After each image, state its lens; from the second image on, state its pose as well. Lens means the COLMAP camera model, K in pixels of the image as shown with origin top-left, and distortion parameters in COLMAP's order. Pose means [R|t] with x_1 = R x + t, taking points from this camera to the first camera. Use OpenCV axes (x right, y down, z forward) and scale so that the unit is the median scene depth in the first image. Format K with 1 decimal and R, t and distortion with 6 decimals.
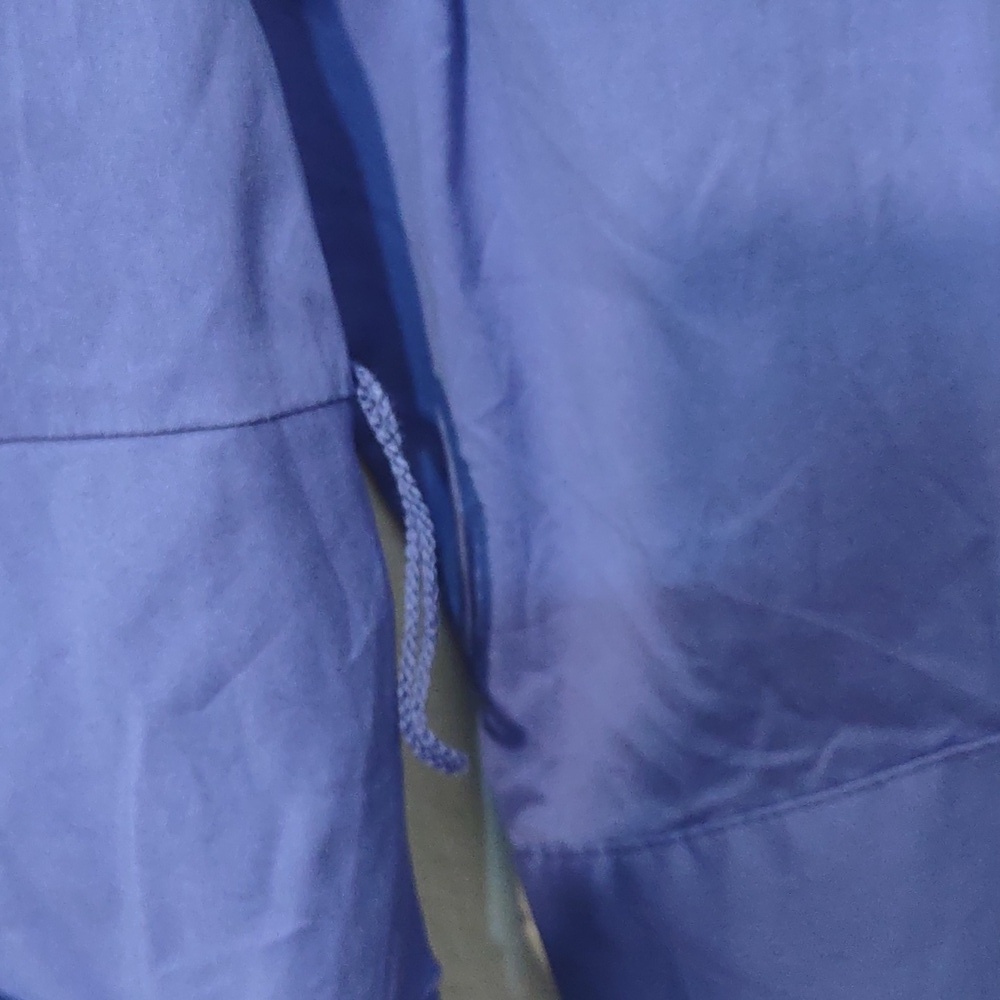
lens RADIAL K [[1752.5, 0, 495.6], [0, 1752.5, 491.9], [0, 0, 1]] dist [0.117868, 0.000000]
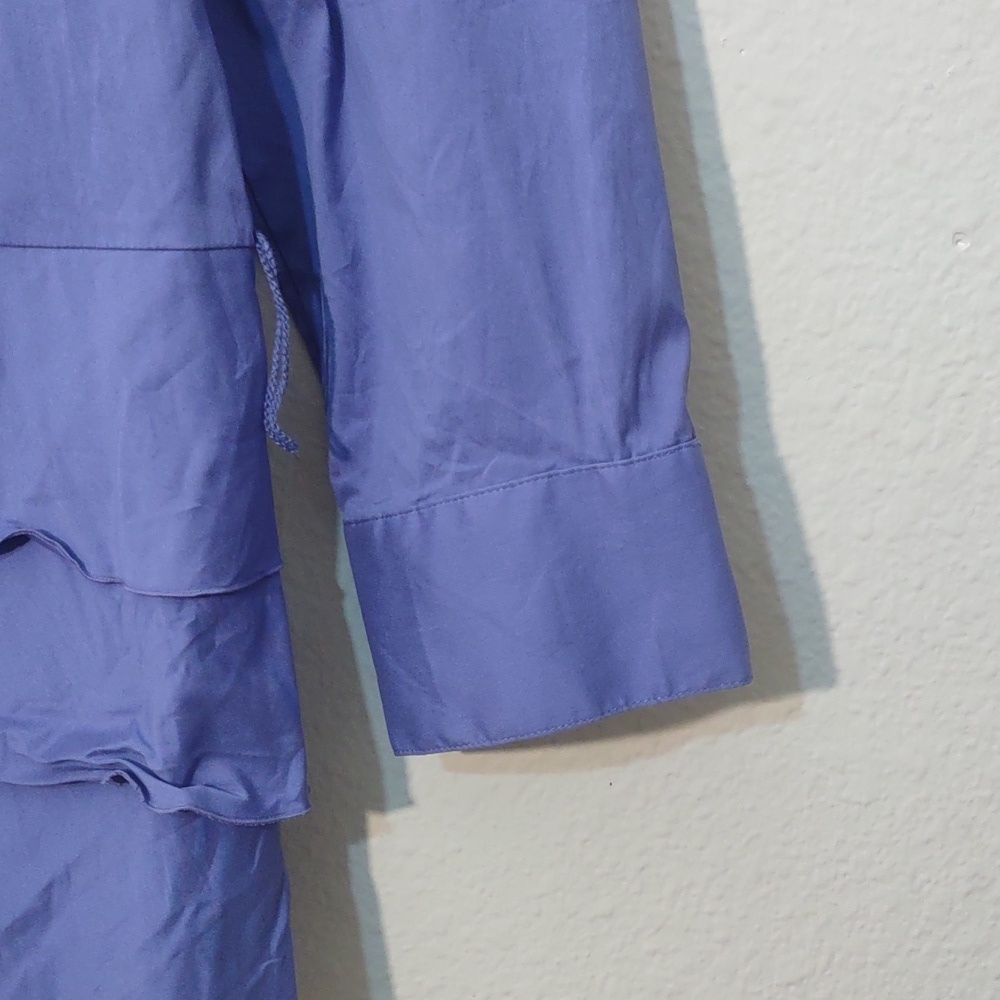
lens RADIAL K [[1752.5, 0, 496.5], [0, 1752.5, 500.7], [0, 0, 1]] dist [0.117868, 0.000000]
pose [[0.985573, 0.113902, -0.125190, 0.465849], [-0.114375, 0.993432, 0.003425, 0.189866], [0.124757, 0.010943, 0.992127, -0.917527]]
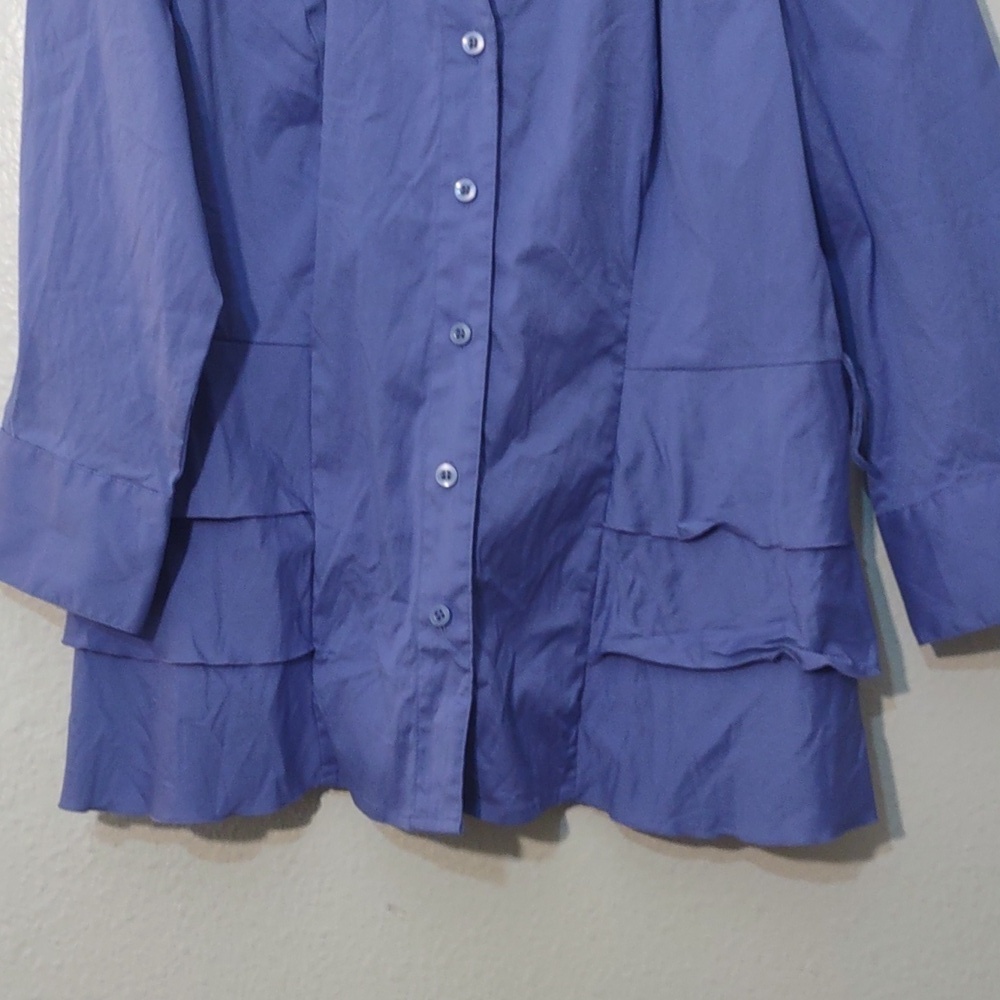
lens RADIAL K [[1752.5, 0, 484.9], [0, 1752.5, 503.1], [0, 0, 1]] dist [0.117868, 0.000000]
pose [[0.986915, 0.038014, -0.156695, -0.231175], [-0.057688, 0.990730, -0.122985, 0.740880], [0.150568, 0.130416, 0.979960, -2.704108]]
